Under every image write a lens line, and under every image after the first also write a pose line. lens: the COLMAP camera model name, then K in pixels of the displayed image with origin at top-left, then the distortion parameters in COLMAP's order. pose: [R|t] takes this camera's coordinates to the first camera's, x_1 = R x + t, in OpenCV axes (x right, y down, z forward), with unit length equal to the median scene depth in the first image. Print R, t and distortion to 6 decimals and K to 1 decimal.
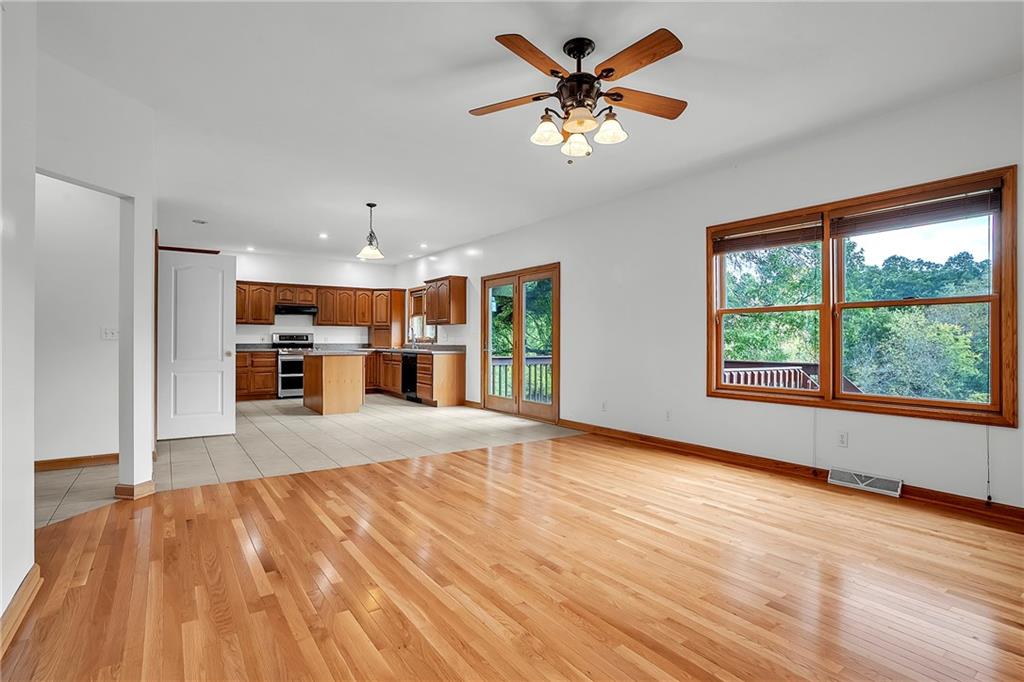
lens RADIAL K [[506.3, 0, 489.9], [0, 506.3, 340.3], [0, 0, 1]] dist [-0.024772, 0.001974]
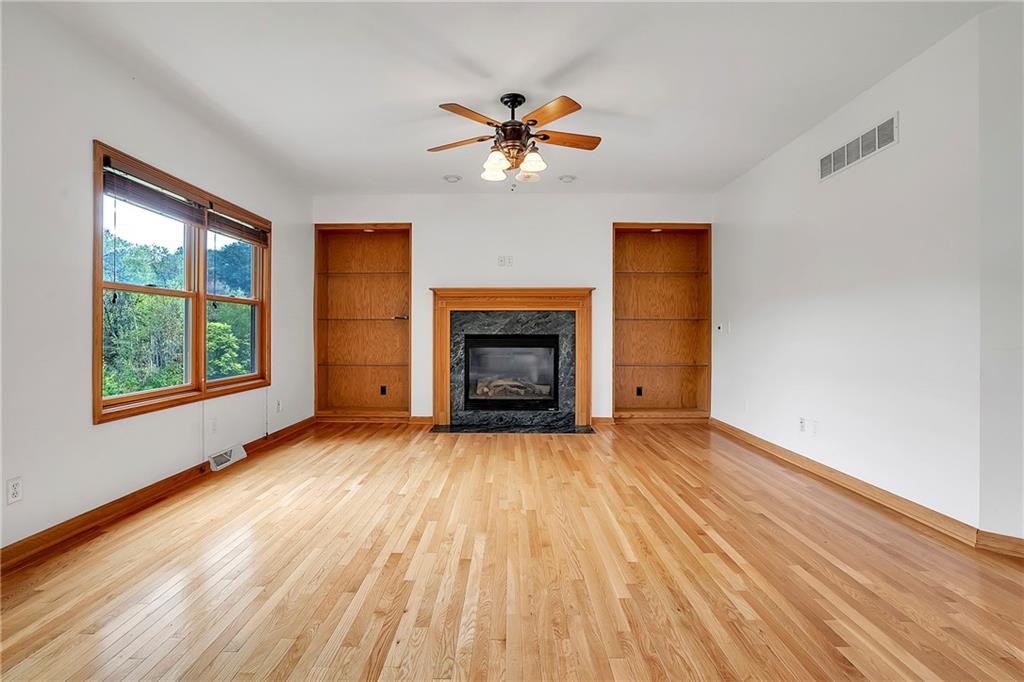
lens RADIAL K [[506.3, 0, 512.5], [0, 506.3, 335.7], [0, 0, 1]] dist [-0.024772, 0.001974]
pose [[-0.841621, -0.009765, 0.539981, -0.413393], [-0.006598, 0.999948, 0.007800, -0.001909], [-0.540029, 0.003001, -0.841641, 1.681325]]
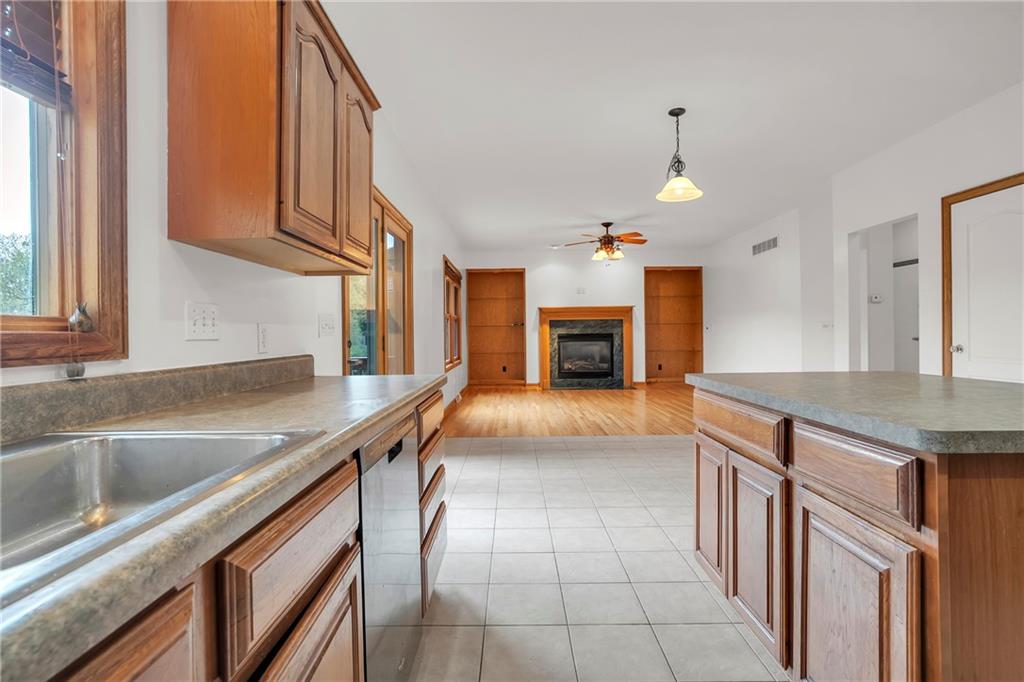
lens RADIAL K [[506.3, 0, 514.5], [0, 506.3, 339.0], [0, 0, 1]] dist [-0.024772, 0.001974]
pose [[-0.839988, -0.002020, 0.542602, -0.414459], [0.005895, 0.999900, 0.012849, -0.001912], [-0.542574, 0.013991, -0.839892, 1.685545]]
